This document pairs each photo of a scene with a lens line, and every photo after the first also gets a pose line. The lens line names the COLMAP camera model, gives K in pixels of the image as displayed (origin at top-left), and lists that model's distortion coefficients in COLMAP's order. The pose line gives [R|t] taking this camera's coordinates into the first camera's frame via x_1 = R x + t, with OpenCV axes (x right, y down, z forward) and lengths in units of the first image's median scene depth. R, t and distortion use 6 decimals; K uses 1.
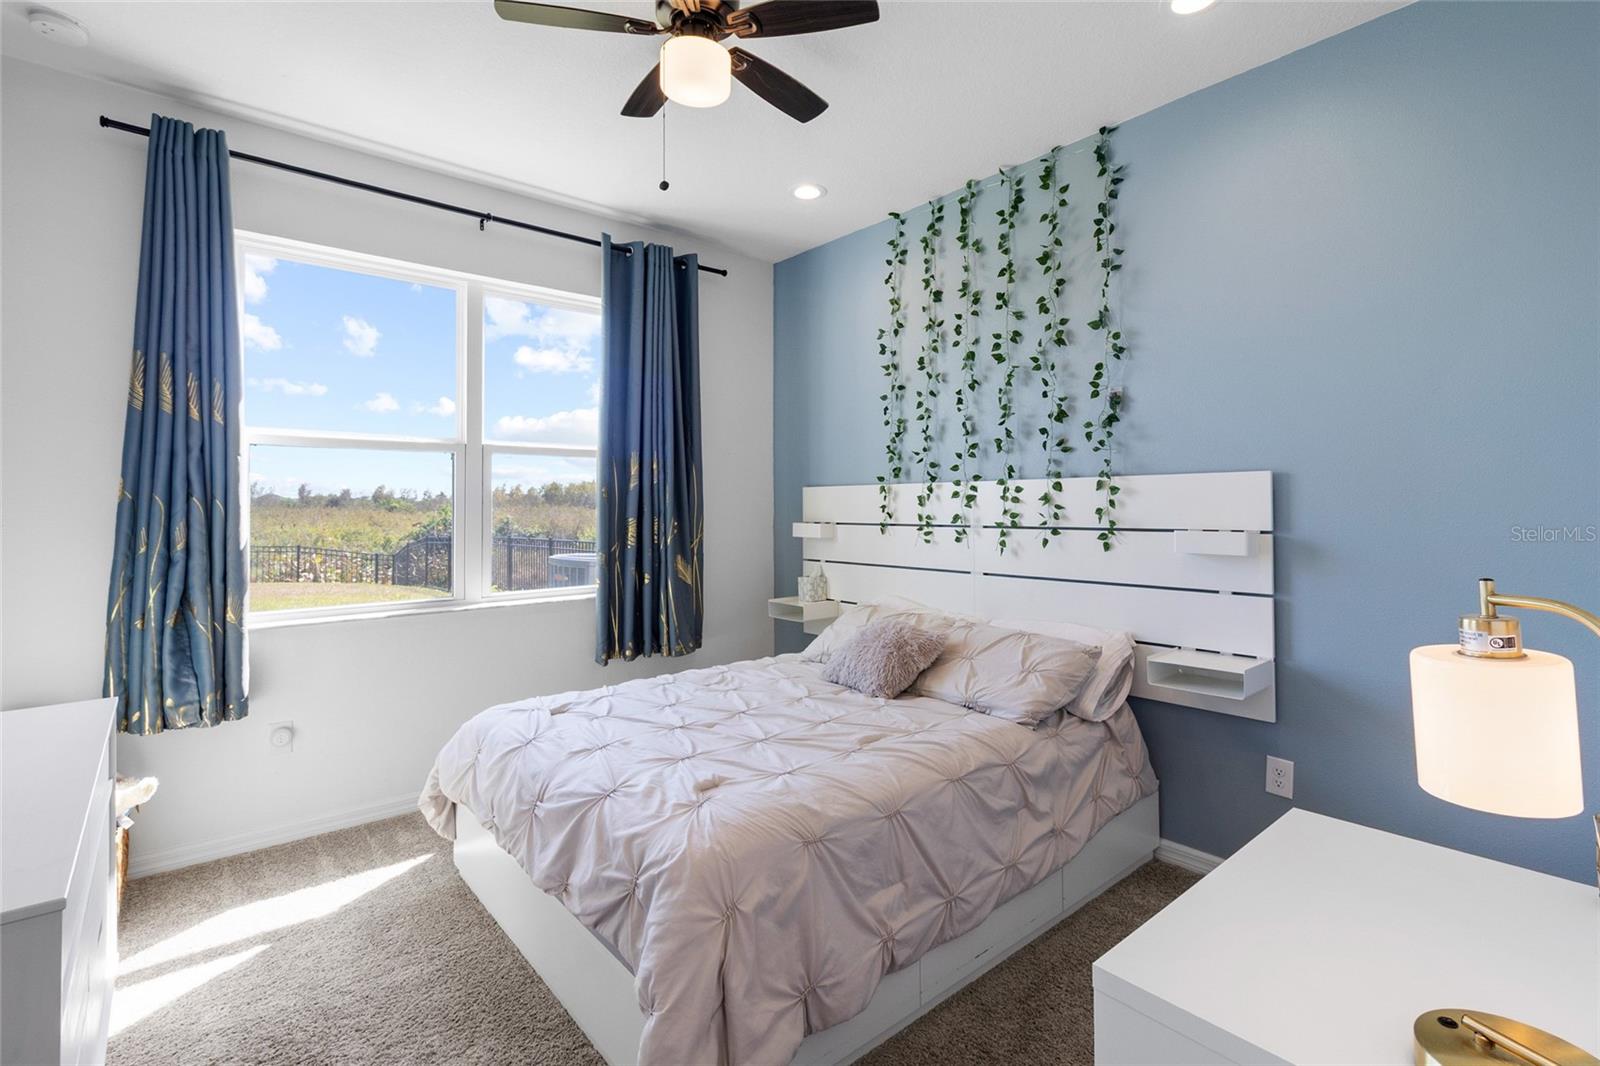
lens RADIAL K [[737.1, 0, 809.9], [0, 737.1, 515.4], [0, 0, 1]] dist [0.001661, -0.000265]
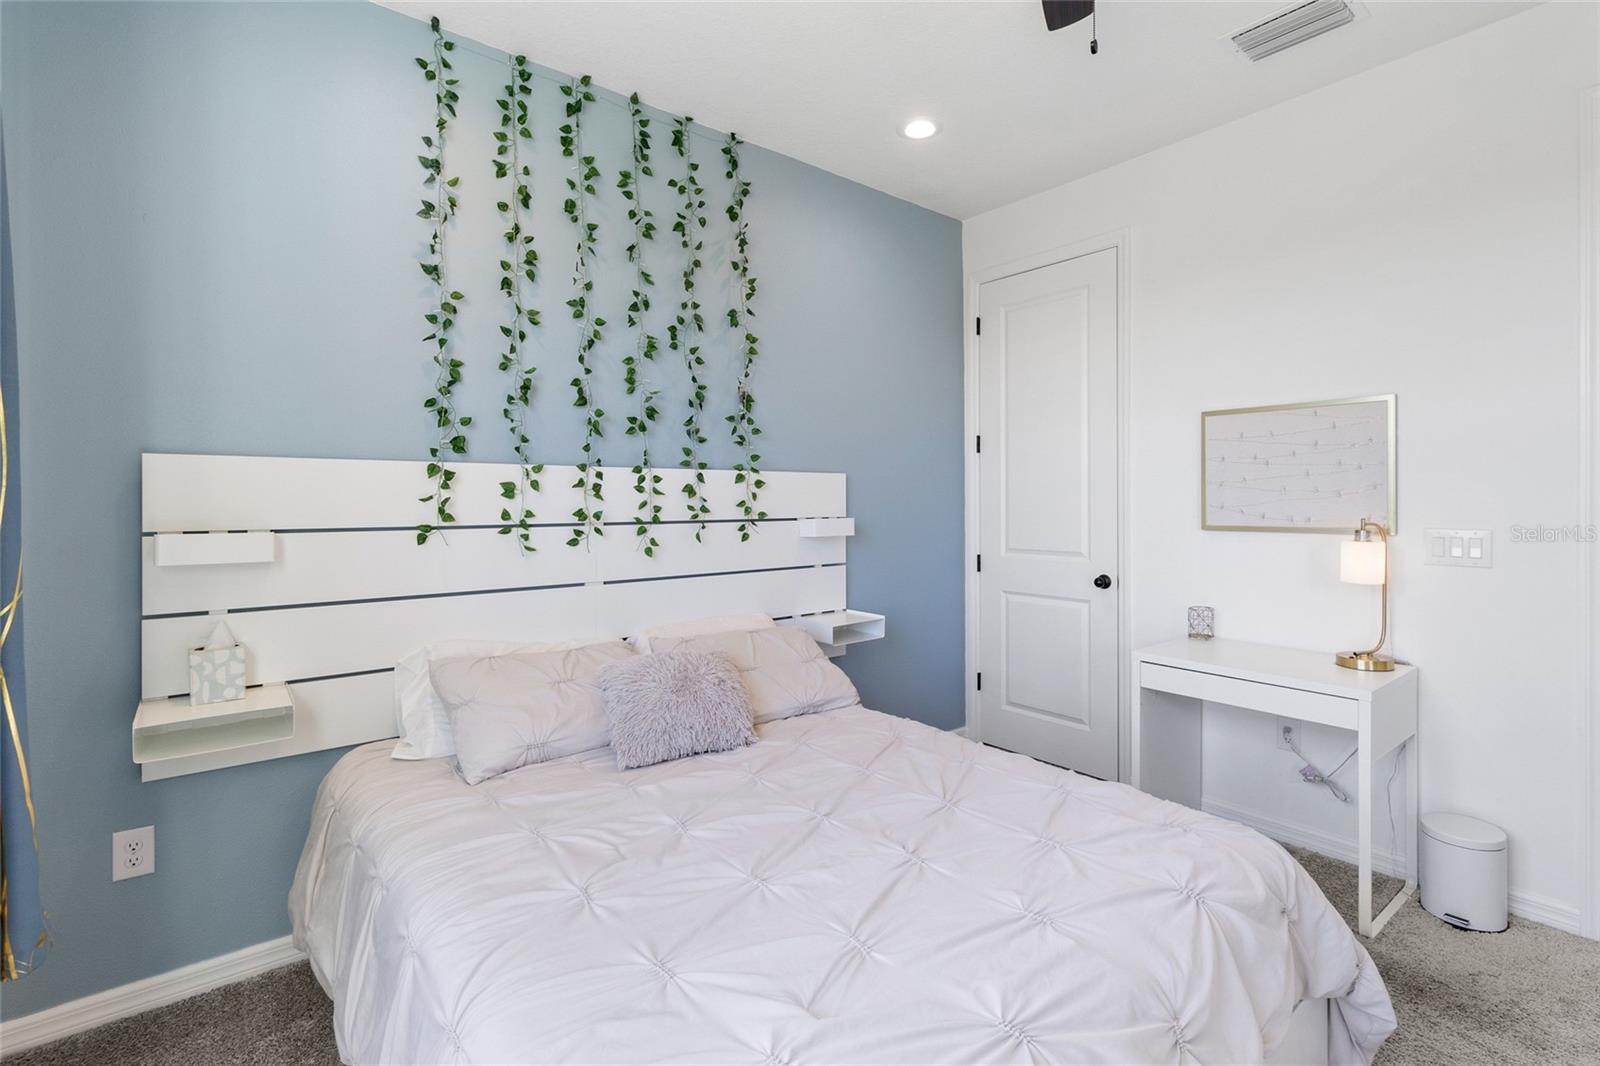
lens RADIAL K [[737.1, 0, 809.9], [0, 737.1, 515.4], [0, 0, 1]] dist [0.001661, -0.000265]
pose [[0.025337, -0.016760, 0.999538, -0.545993], [0.013635, 0.999772, 0.016419, -0.003995], [-0.999586, 0.013213, 0.025560, 0.740352]]
